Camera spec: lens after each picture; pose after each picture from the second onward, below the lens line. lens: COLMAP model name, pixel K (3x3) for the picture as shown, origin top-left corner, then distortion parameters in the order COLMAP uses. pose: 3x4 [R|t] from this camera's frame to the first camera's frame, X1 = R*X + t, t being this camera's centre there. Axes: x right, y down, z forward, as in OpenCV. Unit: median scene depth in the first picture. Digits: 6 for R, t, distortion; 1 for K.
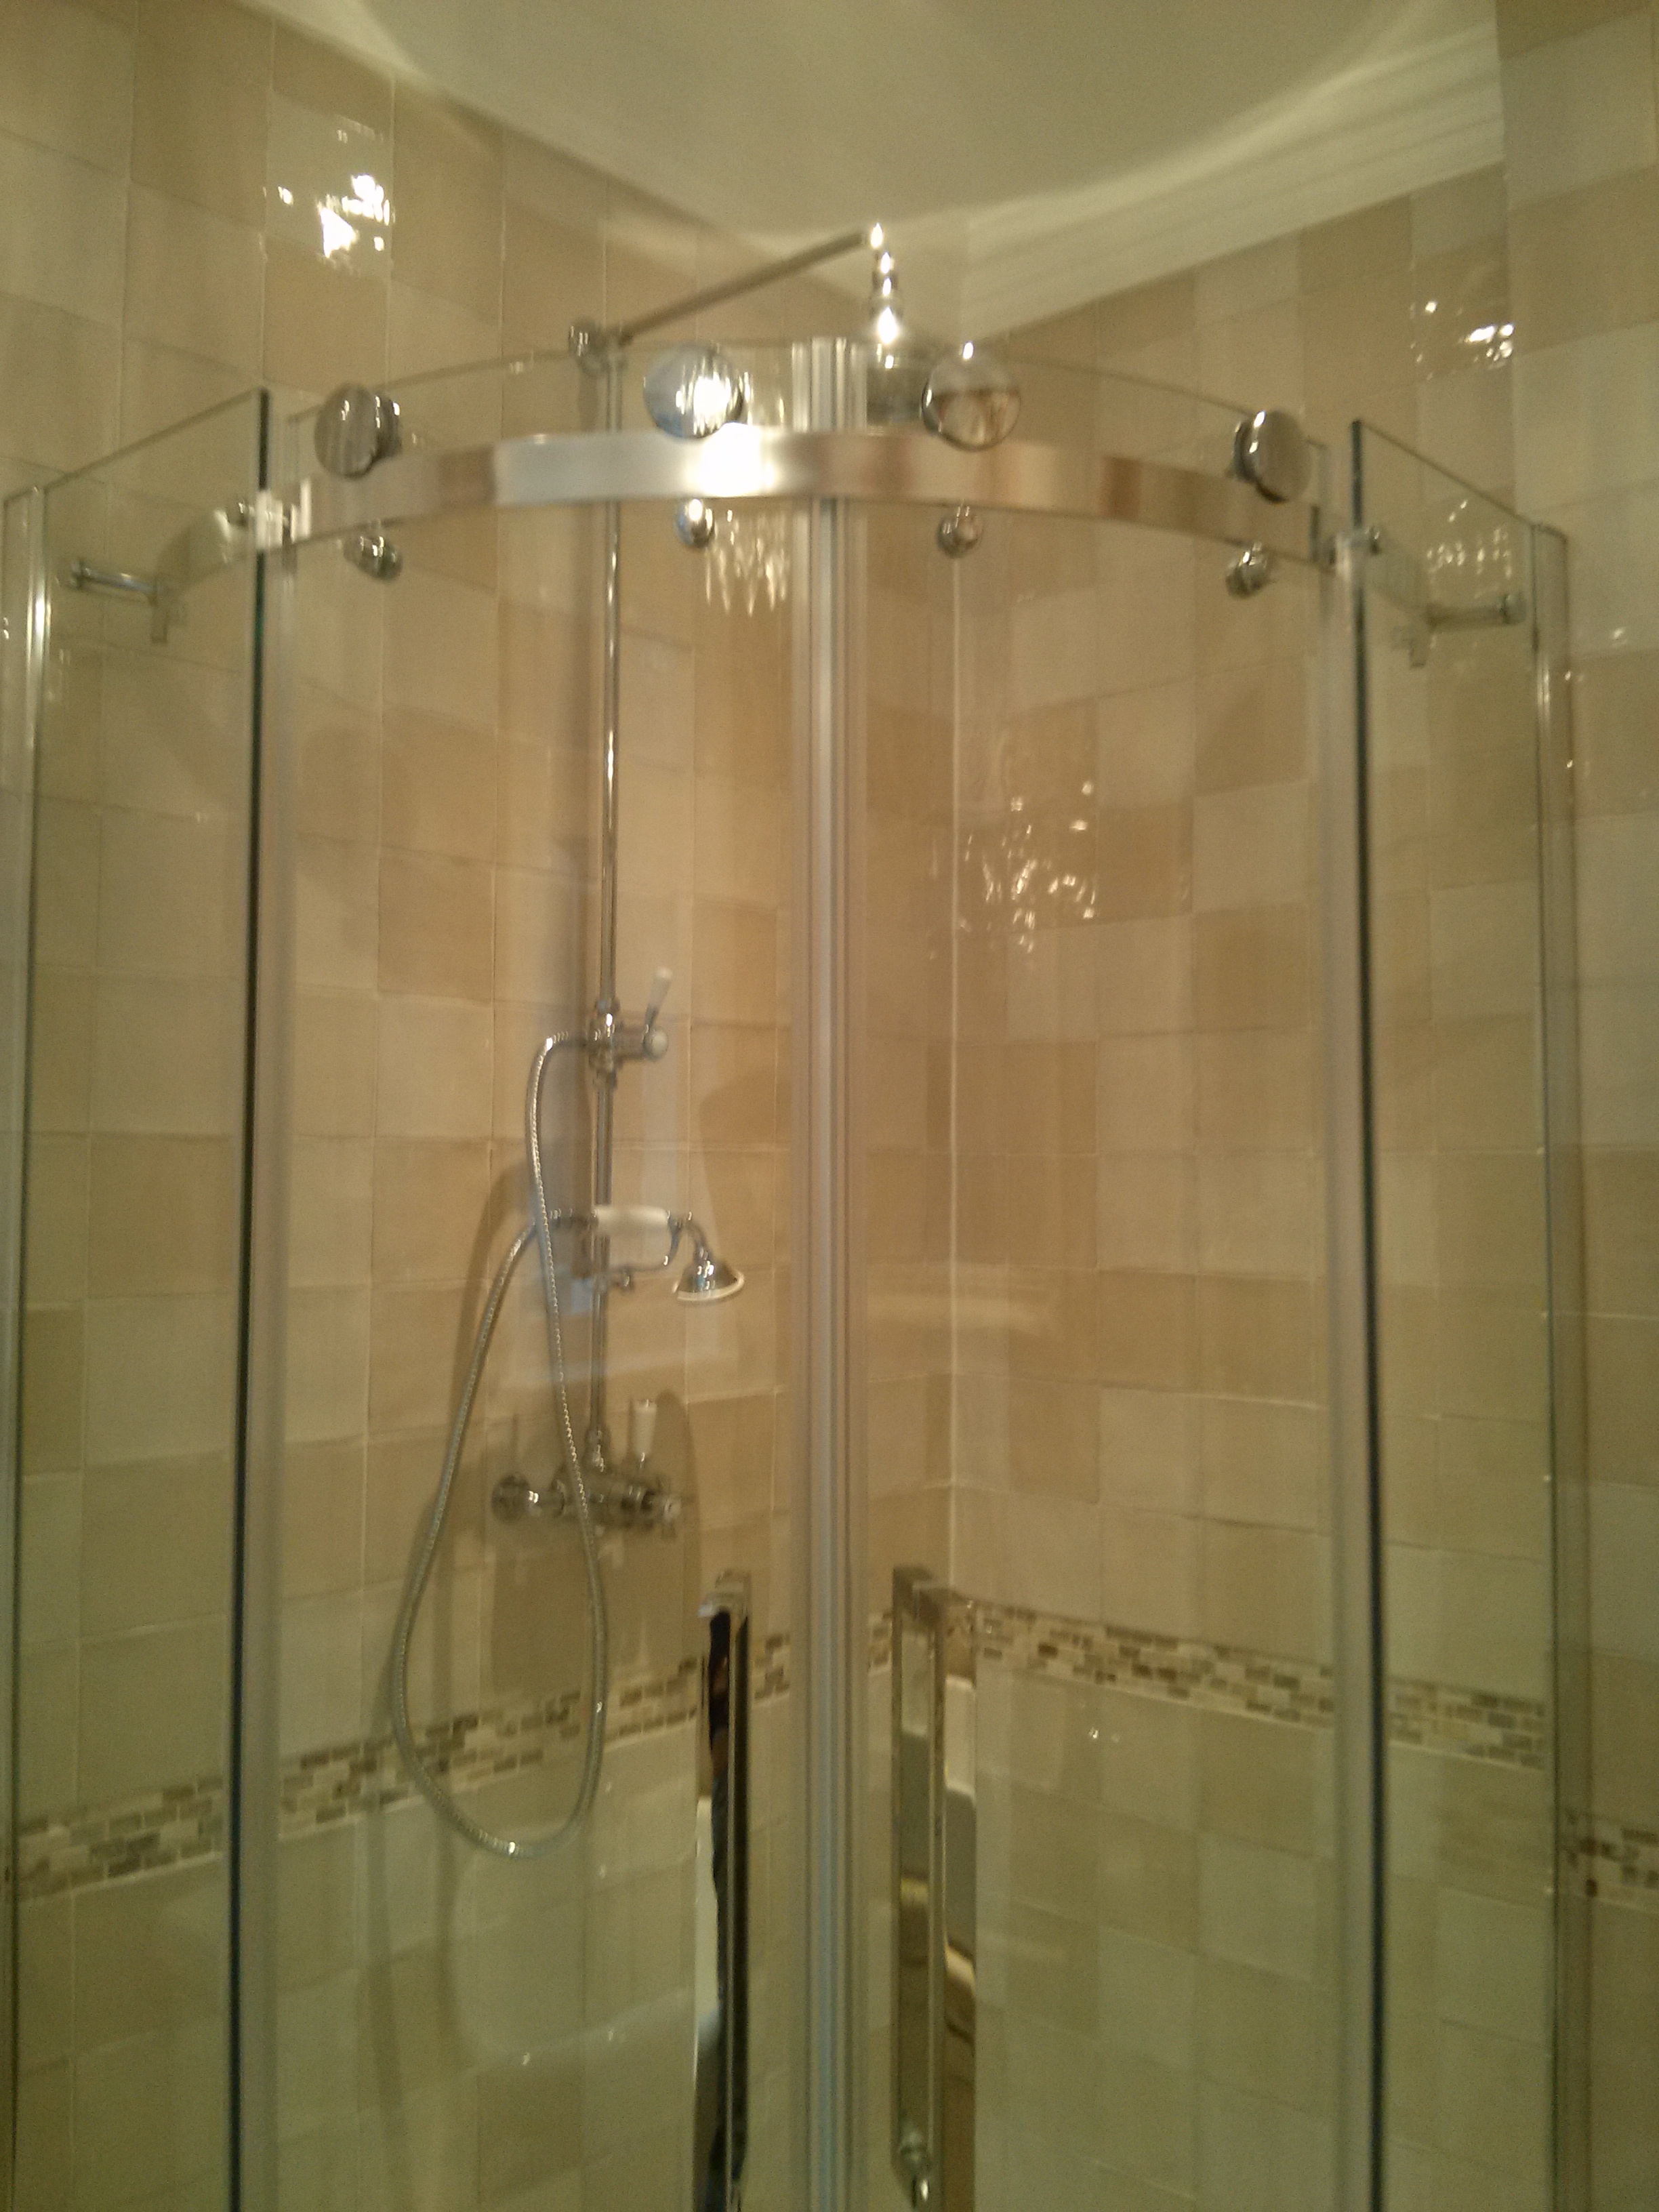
lens RADIAL K [[1872.9, 0, 833.2], [0, 1872.9, 1091.7], [0, 0, 1]] dist [0.135604, -0.290317]
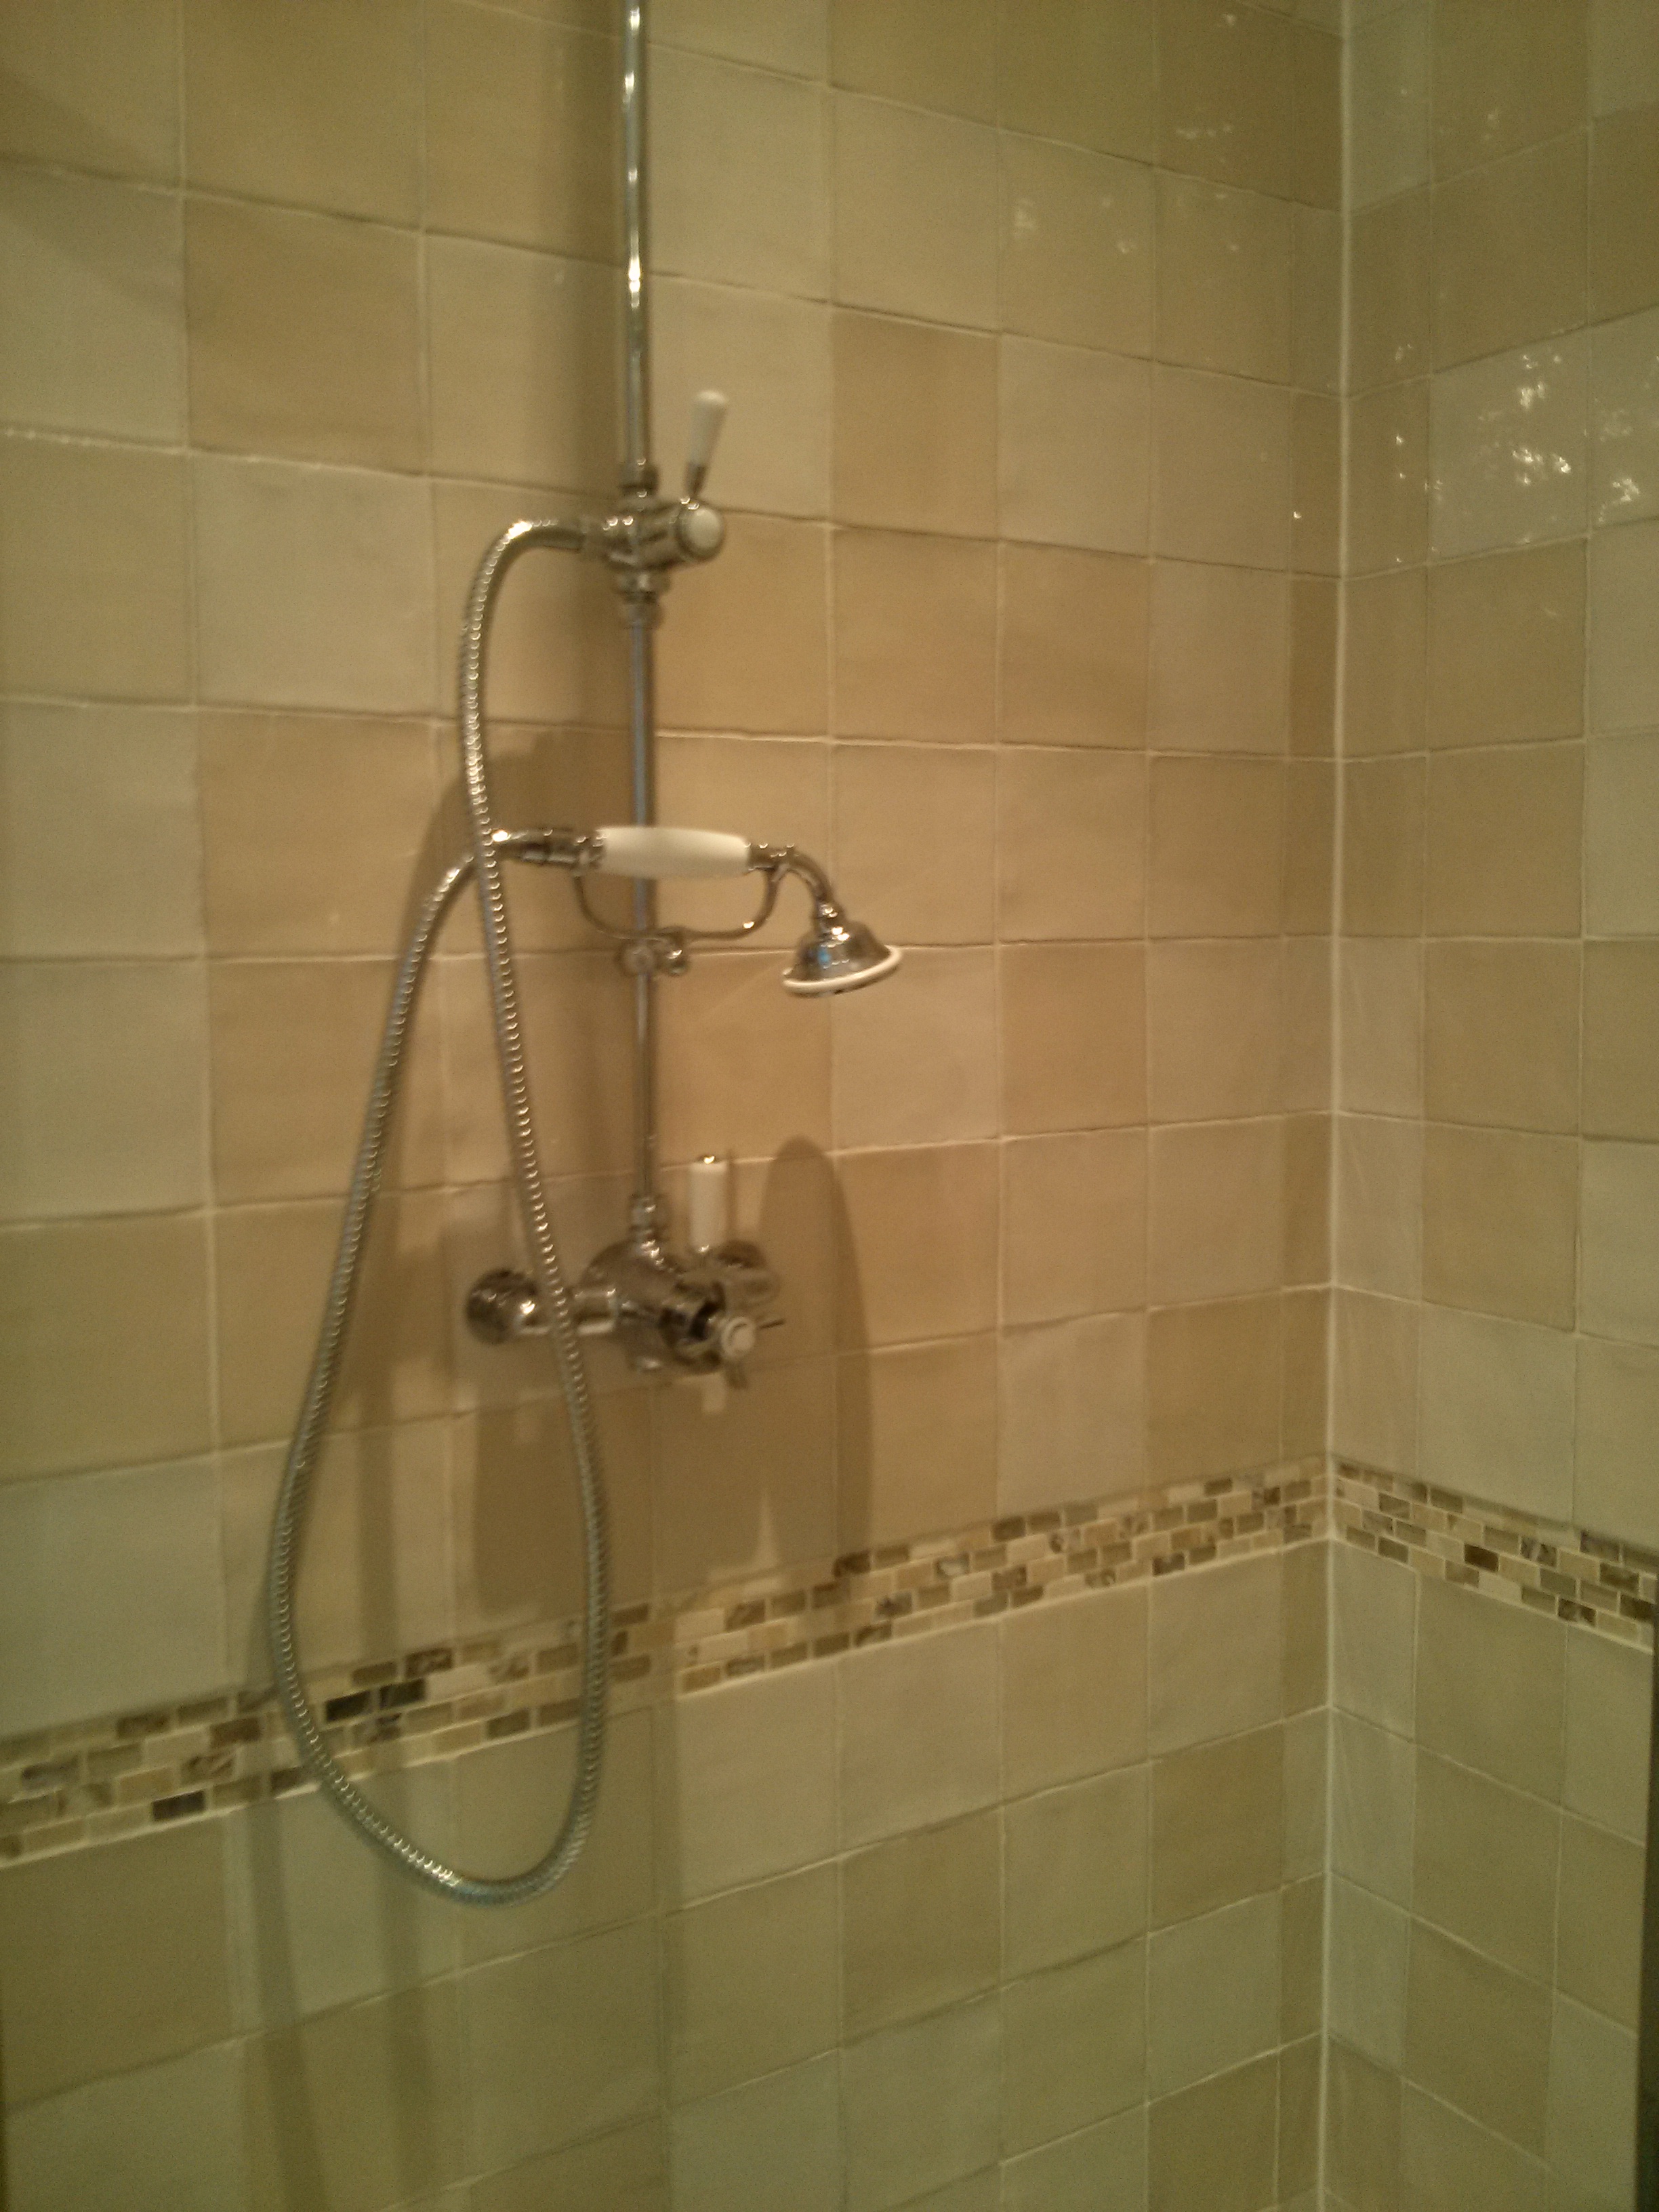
lens RADIAL K [[1872.9, 0, 833.2], [0, 1872.9, 1091.7], [0, 0, 1]] dist [0.135604, -0.290317]
pose [[0.960176, 0.001233, -0.279393, 0.100562], [0.035635, 0.991283, 0.126840, 0.071222], [0.277114, -0.131745, 0.951762, 0.449475]]
